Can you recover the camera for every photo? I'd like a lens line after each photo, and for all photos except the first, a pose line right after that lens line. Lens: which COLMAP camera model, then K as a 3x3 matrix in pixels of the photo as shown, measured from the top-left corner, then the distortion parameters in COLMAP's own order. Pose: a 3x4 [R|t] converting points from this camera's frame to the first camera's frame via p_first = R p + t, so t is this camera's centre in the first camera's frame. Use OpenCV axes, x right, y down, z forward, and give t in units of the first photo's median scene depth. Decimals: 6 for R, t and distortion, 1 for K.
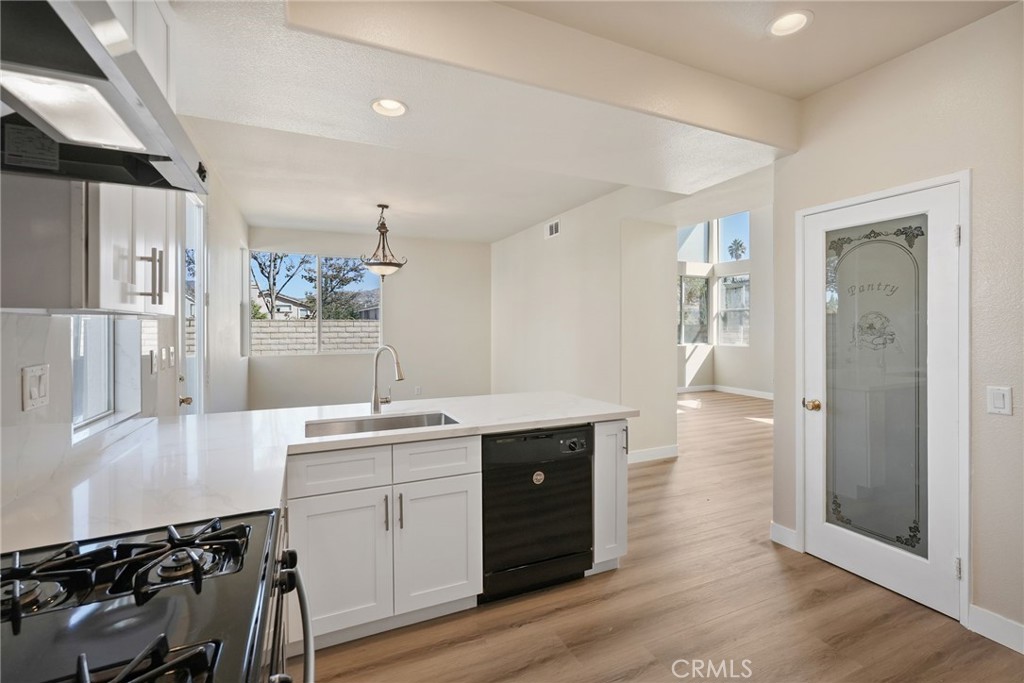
lens RADIAL K [[455.3, 0, 519.5], [0, 455.3, 335.0], [0, 0, 1]] dist [-0.017101, 0.009225]
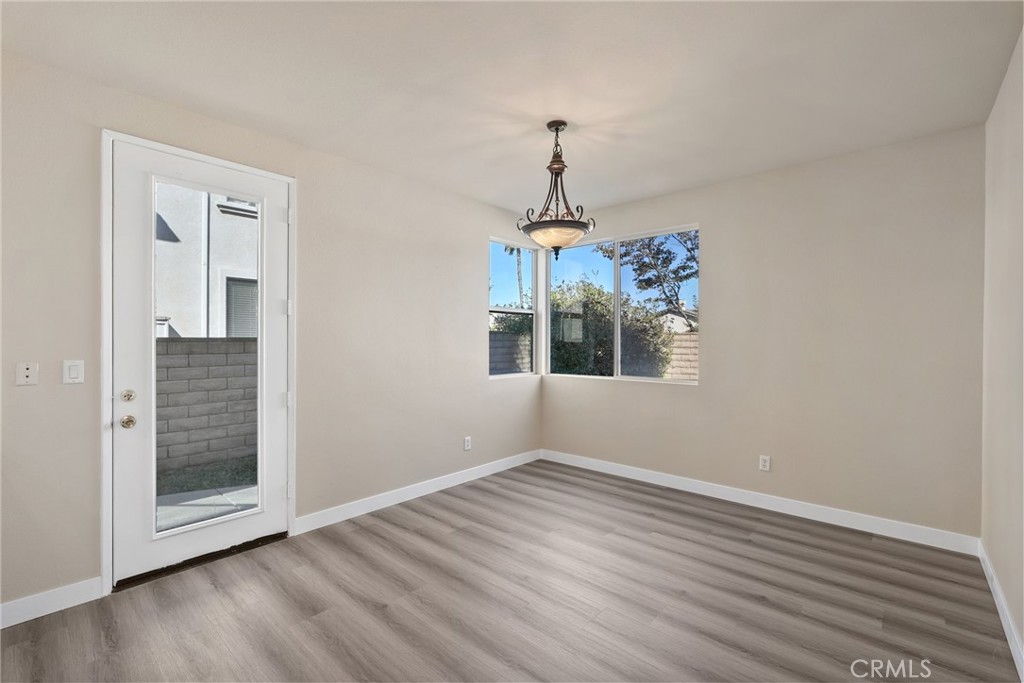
lens RADIAL K [[455.3, 0, 505.2], [0, 455.3, 341.4], [0, 0, 1]] dist [-0.017101, 0.009225]
pose [[0.388630, 0.003254, -0.921388, 0.192894], [-0.021716, 0.999748, -0.005629, -0.012279], [0.921138, 0.022196, 0.388603, 0.731203]]
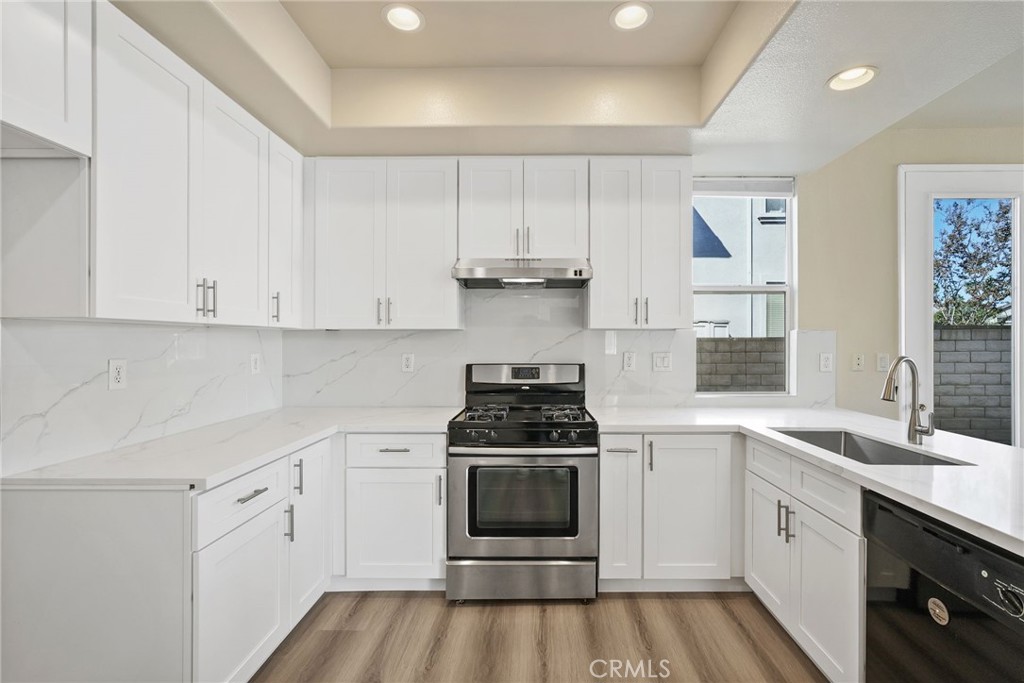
lens RADIAL K [[455.3, 0, 520.9], [0, 455.3, 341.8], [0, 0, 1]] dist [-0.017101, 0.009225]
pose [[-0.430289, 0.003183, -0.902685, 0.322890], [-0.015538, 0.999820, 0.010932, -0.000848], [0.902557, 0.018730, -0.430162, 0.344796]]
